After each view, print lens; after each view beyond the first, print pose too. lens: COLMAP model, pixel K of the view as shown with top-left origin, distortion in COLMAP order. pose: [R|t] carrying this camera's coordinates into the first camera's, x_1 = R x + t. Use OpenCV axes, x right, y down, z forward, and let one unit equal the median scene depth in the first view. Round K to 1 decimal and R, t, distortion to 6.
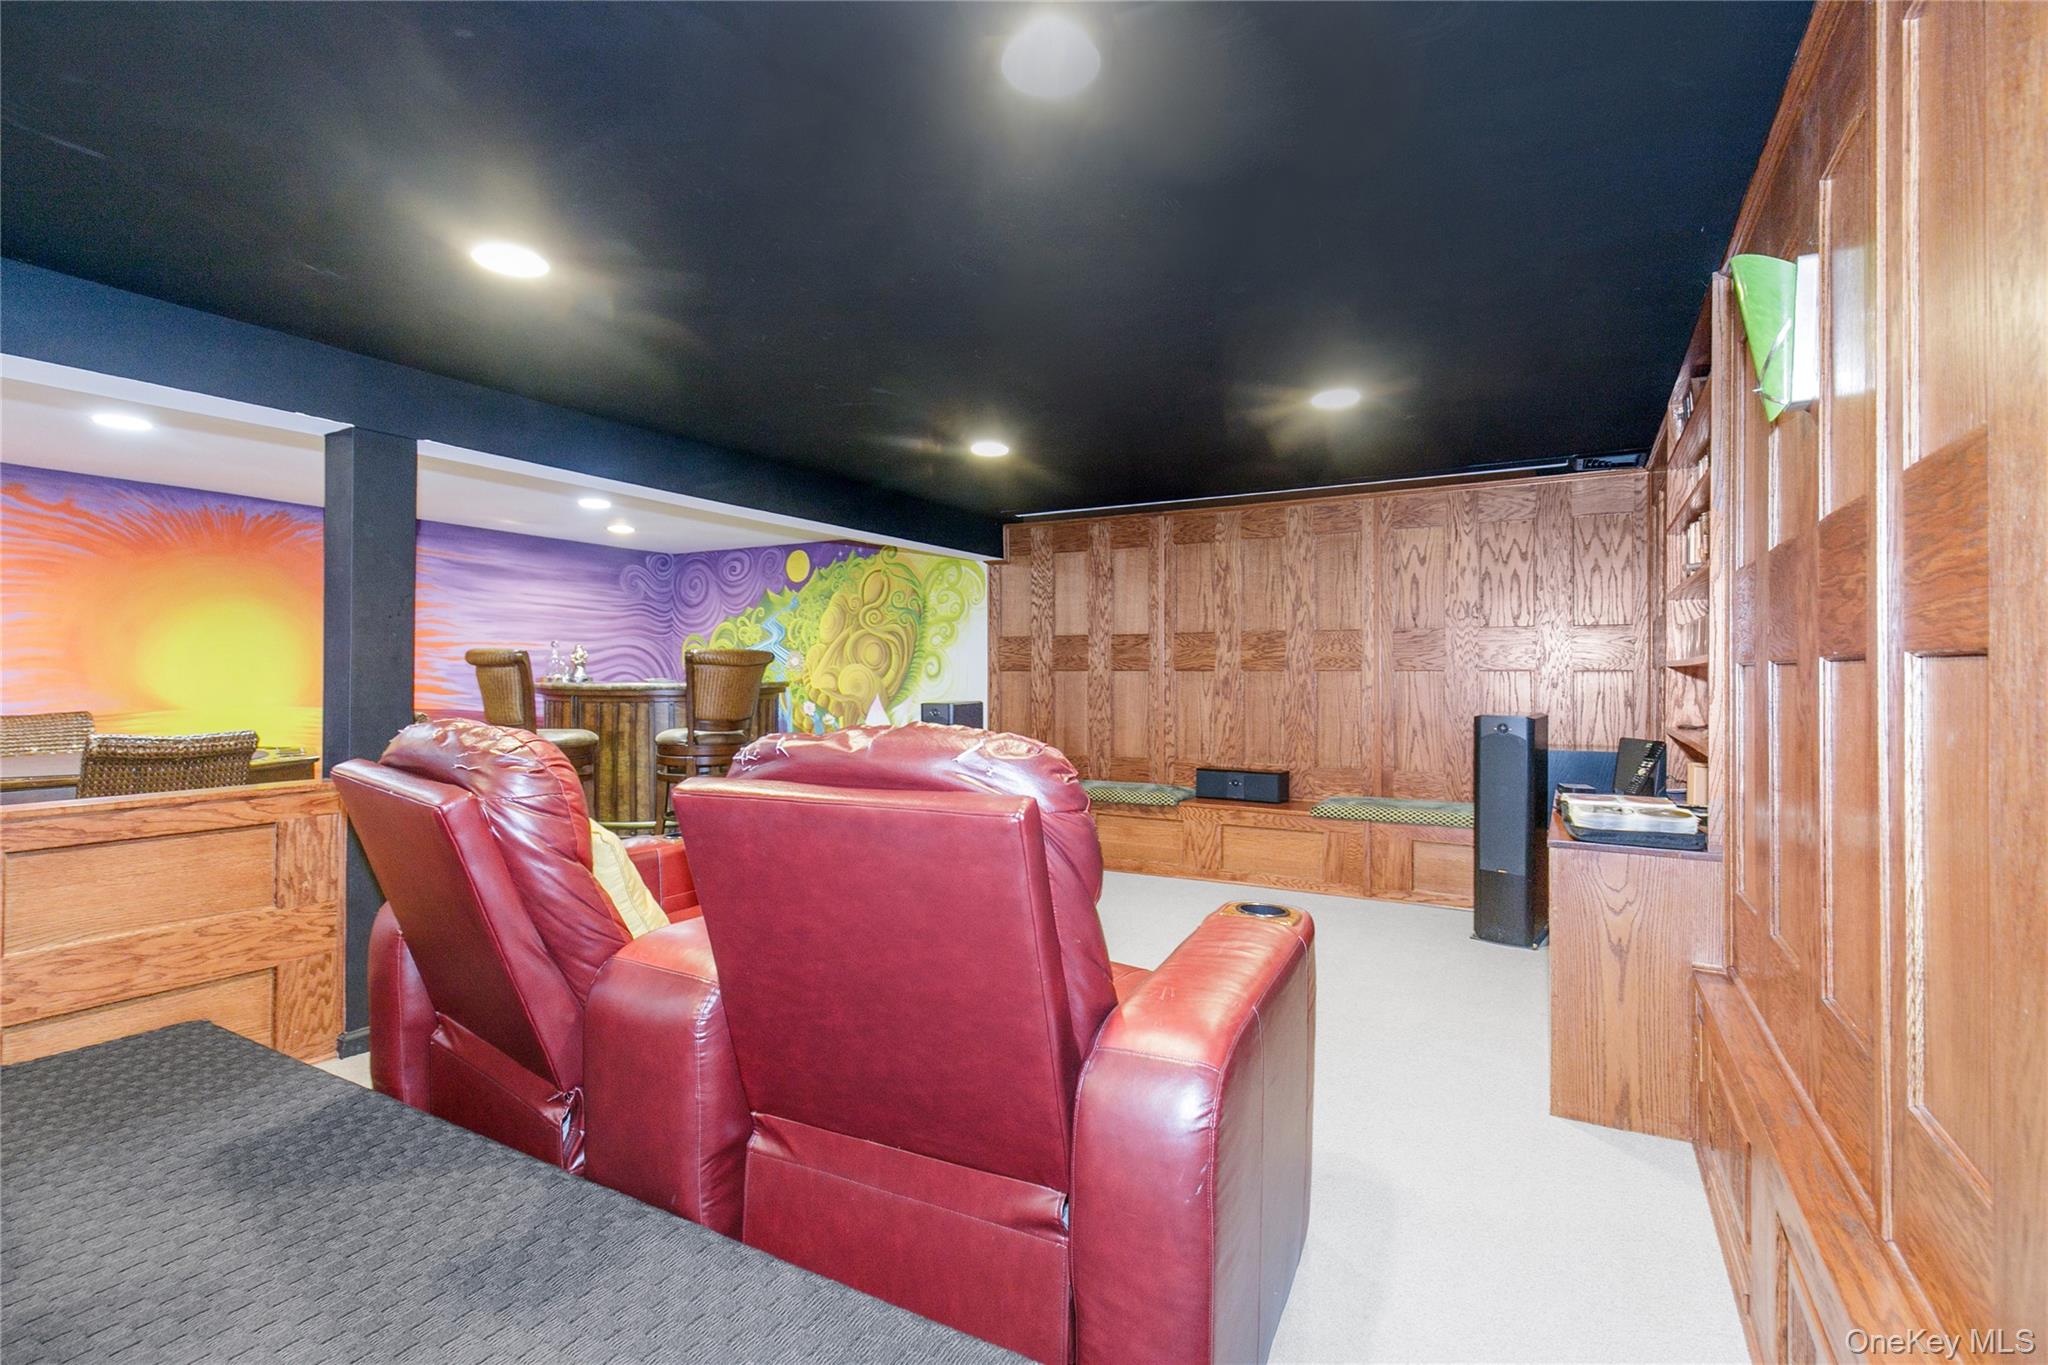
lens RADIAL K [[925.3, 0, 1025.9], [0, 925.3, 675.0], [0, 0, 1]] dist [0.005777, -0.001772]
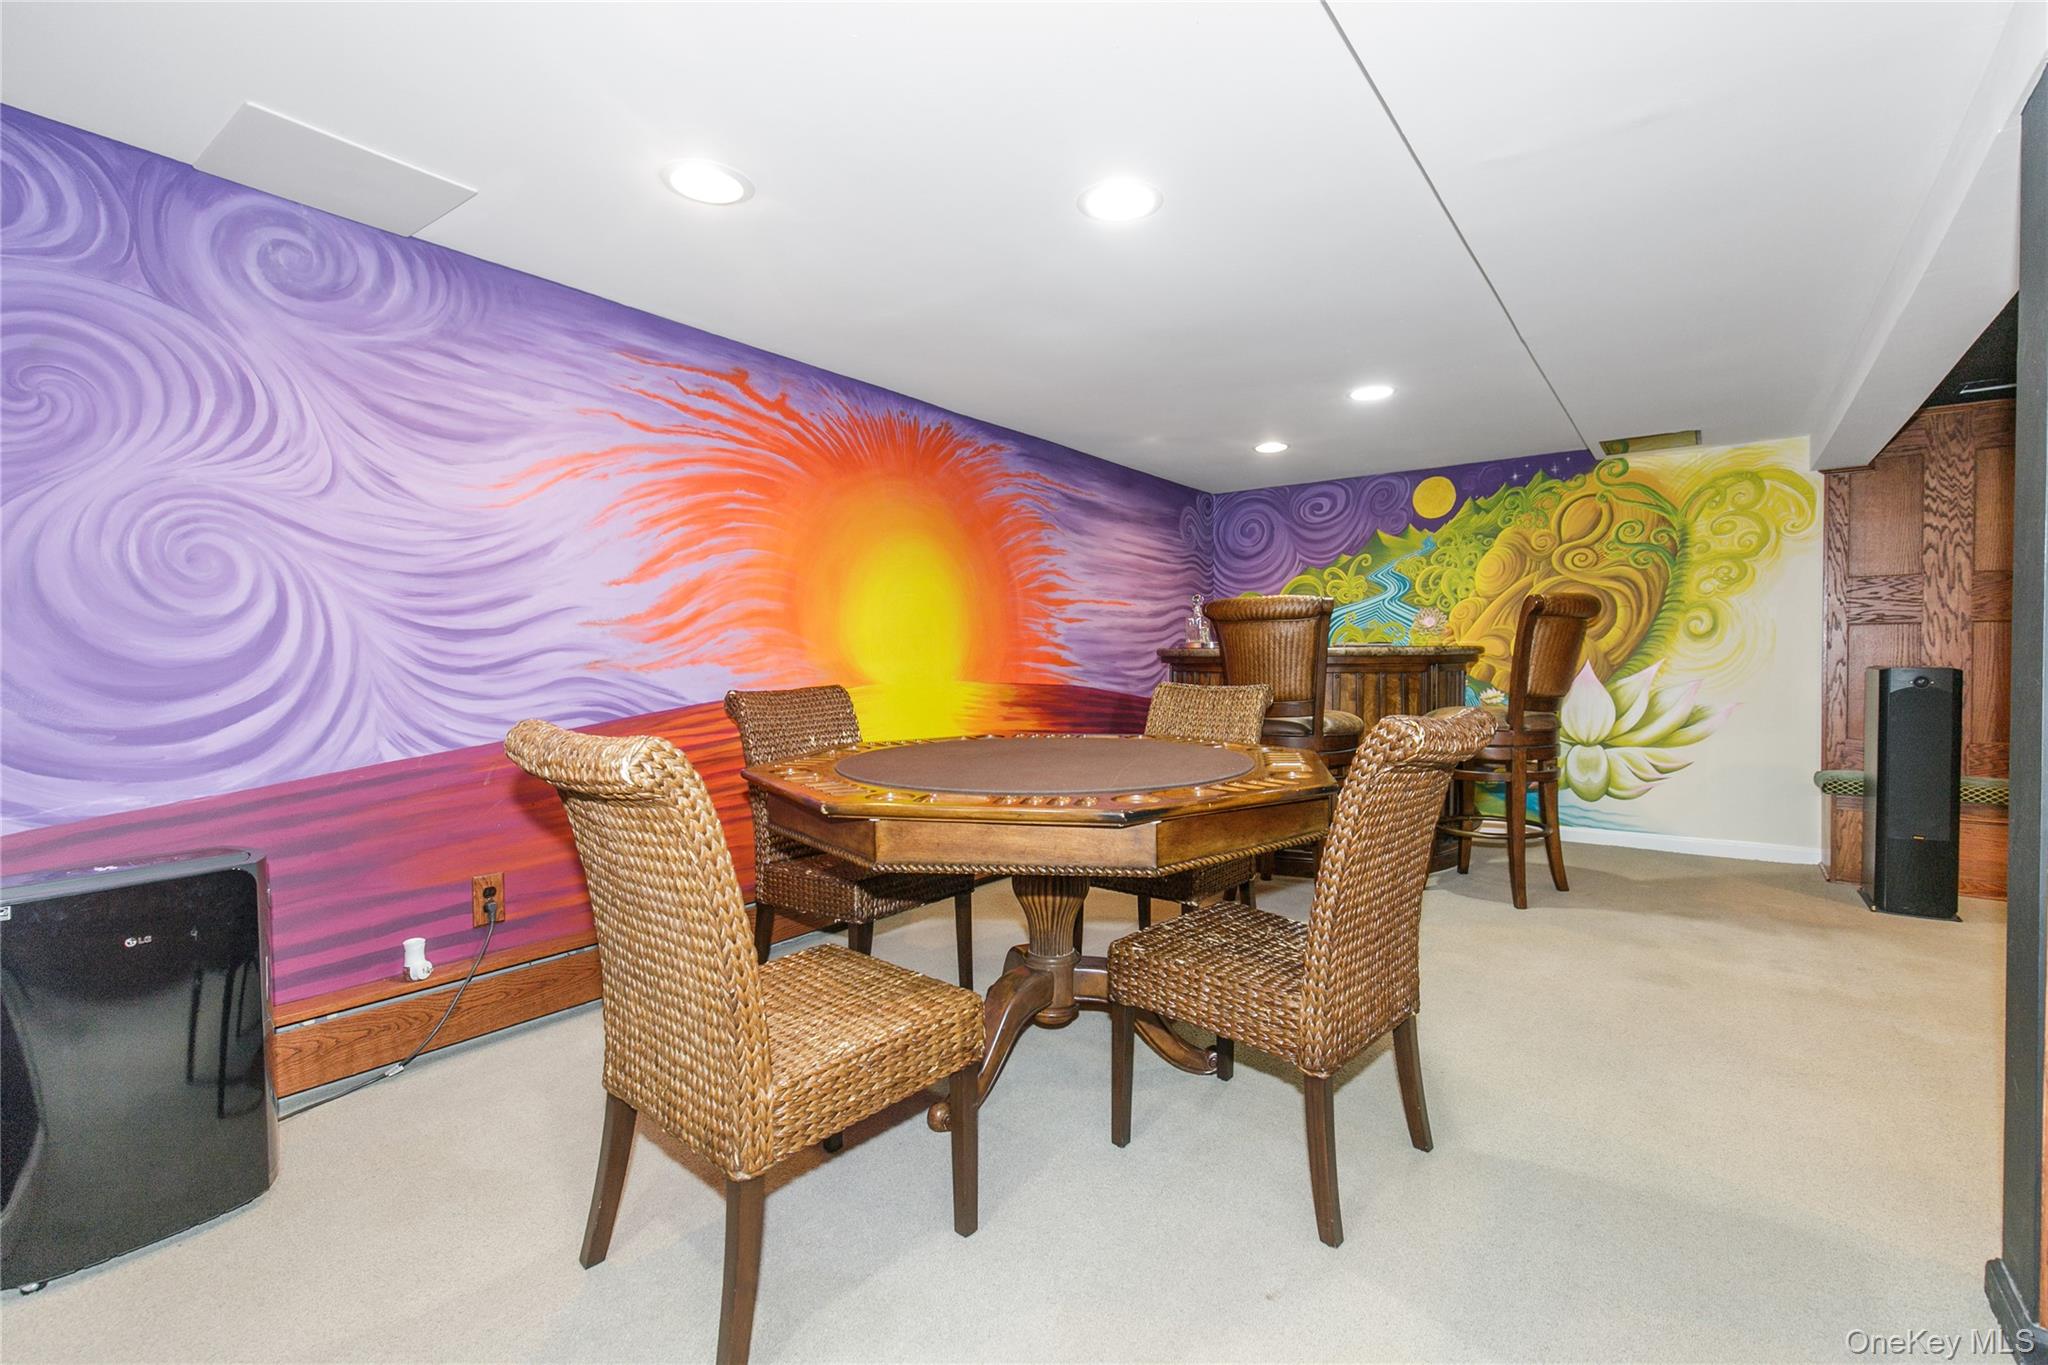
lens RADIAL K [[925.3, 0, 1028.6], [0, 925.3, 685.9], [0, 0, 1]] dist [0.005777, -0.001772]
pose [[0.993472, -0.008204, -0.113780, -0.522197], [0.011425, 0.999551, 0.027690, 0.014277], [0.113502, -0.028809, 0.993120, 0.204206]]
